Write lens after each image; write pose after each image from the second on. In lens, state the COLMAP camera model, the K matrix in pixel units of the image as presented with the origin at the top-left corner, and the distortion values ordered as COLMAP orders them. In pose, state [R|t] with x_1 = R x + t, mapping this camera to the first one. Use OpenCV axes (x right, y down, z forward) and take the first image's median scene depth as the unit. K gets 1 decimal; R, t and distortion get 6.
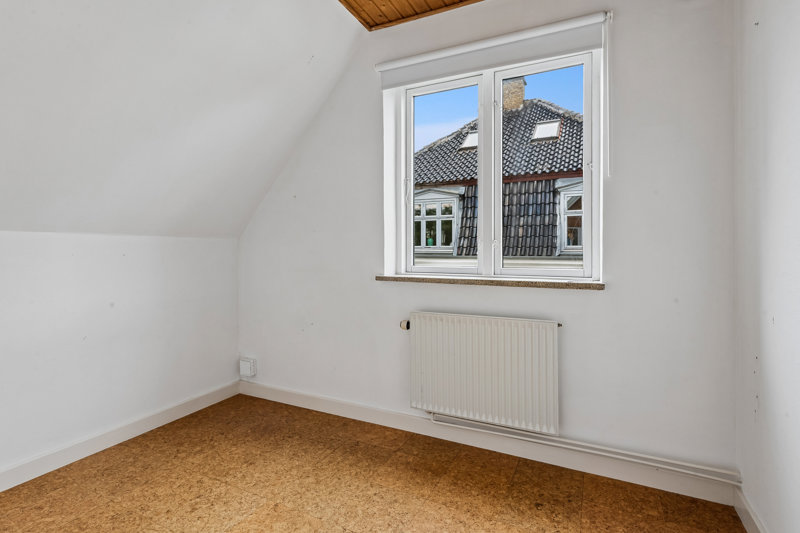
lens RADIAL K [[400.7, 0, 399.7], [0, 400.7, 253.4], [0, 0, 1]] dist [0.001056, 0.000268]
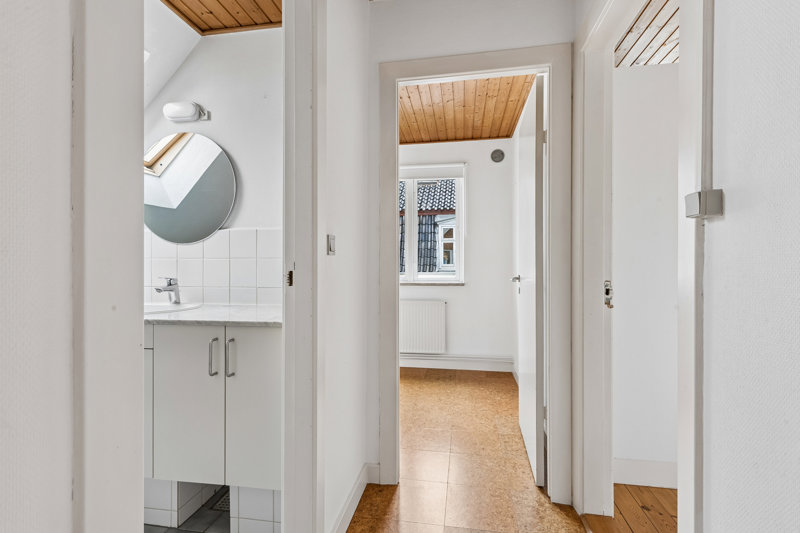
lens RADIAL K [[350.2, 0, 400.0], [0, 350.2, 266.5], [0, 0, 1]] dist [0.009957, -0.000087]
pose [[0.961948, 0.001519, 0.273228, -0.051608], [0.001268, 0.999949, -0.010024, 0.000227], [-0.273229, 0.009989, 0.961897, -0.109391]]
